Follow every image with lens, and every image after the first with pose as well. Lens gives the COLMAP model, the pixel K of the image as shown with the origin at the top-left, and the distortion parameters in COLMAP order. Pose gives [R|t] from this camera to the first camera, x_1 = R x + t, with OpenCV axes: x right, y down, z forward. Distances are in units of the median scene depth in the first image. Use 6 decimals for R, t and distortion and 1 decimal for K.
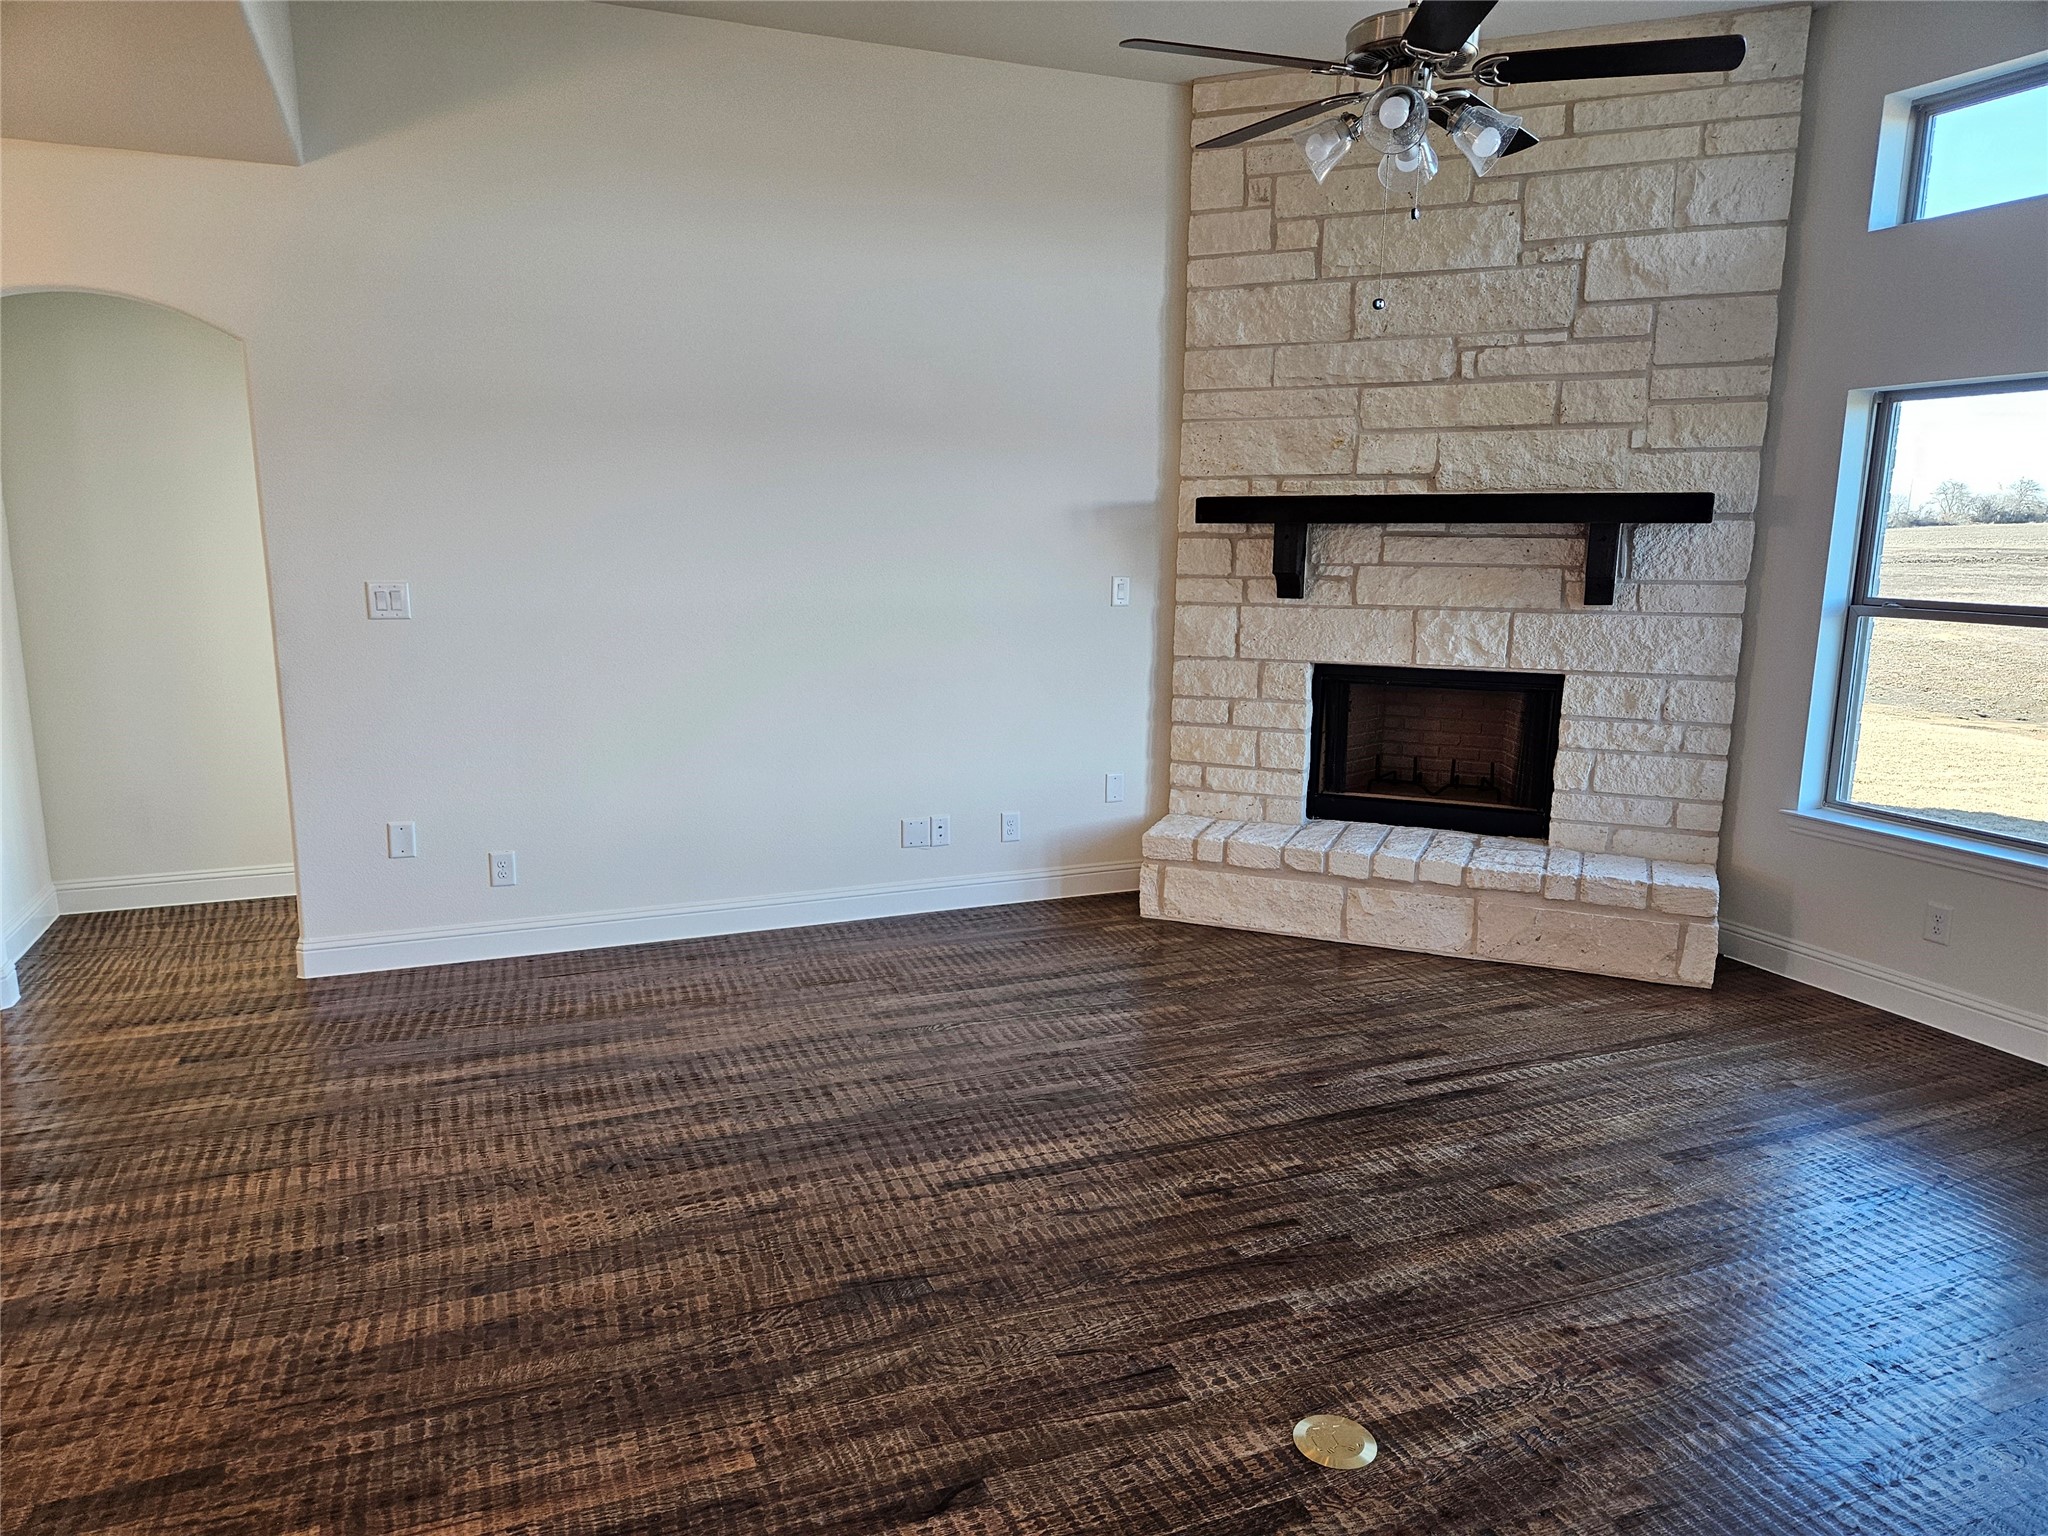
lens RADIAL K [[1382.2, 0, 1016.4], [0, 1382.2, 777.6], [0, 0, 1]] dist [0.059110, -0.039650]
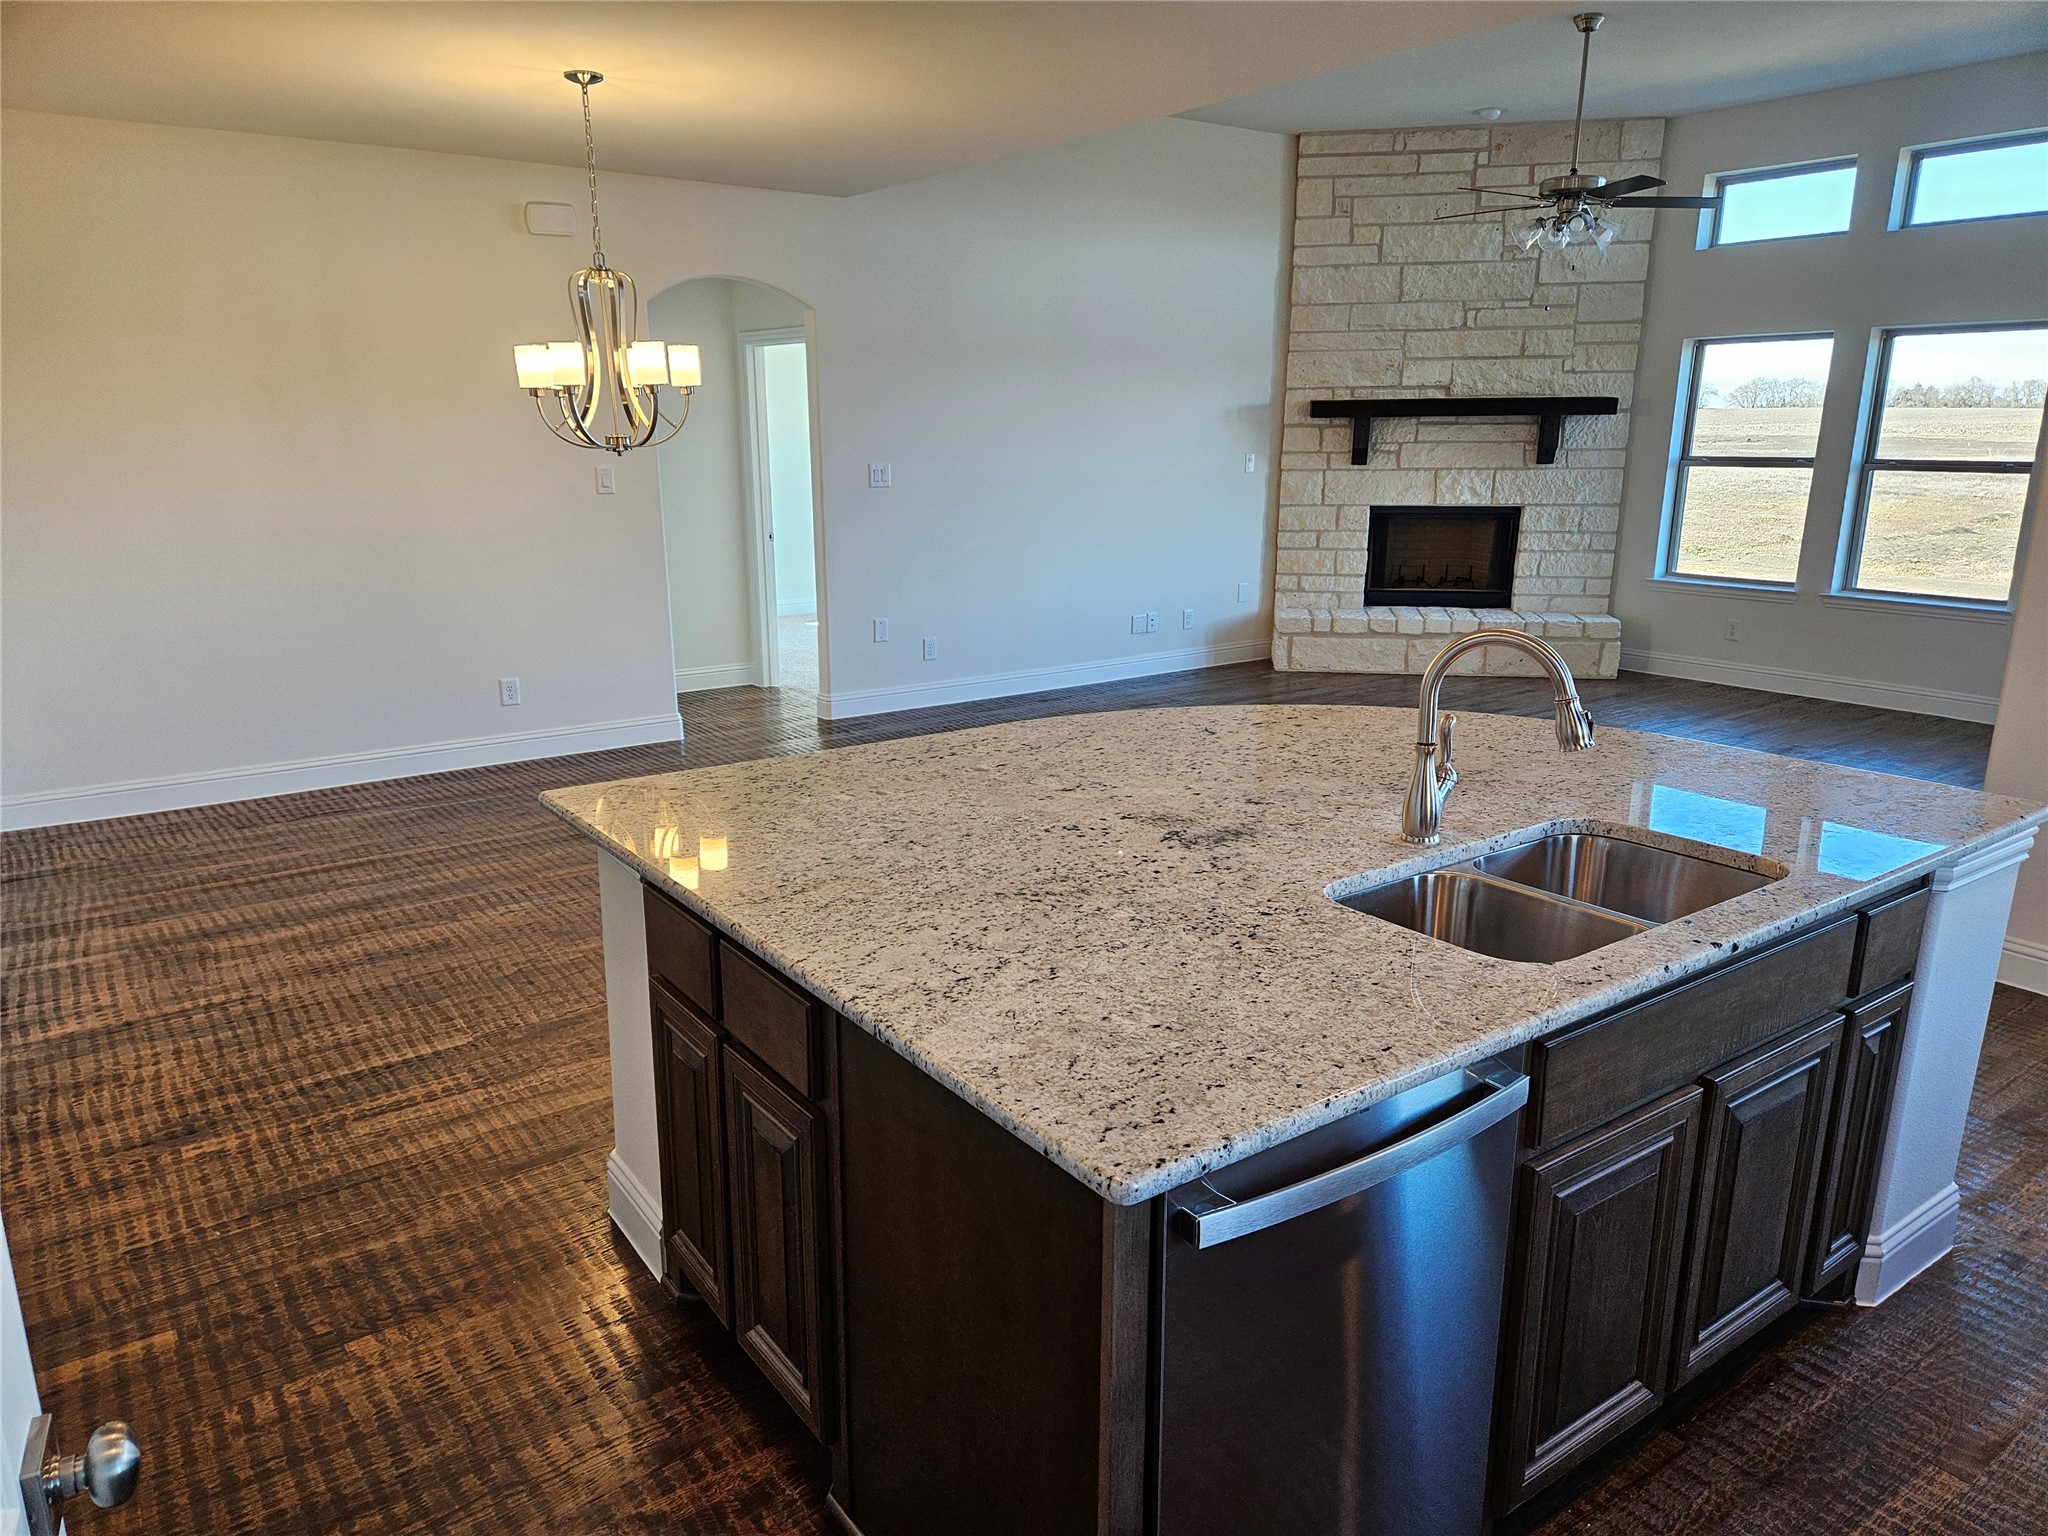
lens RADIAL K [[1382.2, 0, 1029.7], [0, 1382.2, 768.6], [0, 0, 1]] dist [0.059110, -0.039650]
pose [[0.971171, -0.067567, 0.228608, -0.589218], [0.052029, 0.995950, 0.073330, 0.086105], [-0.232637, -0.059322, 0.970753, -0.512918]]
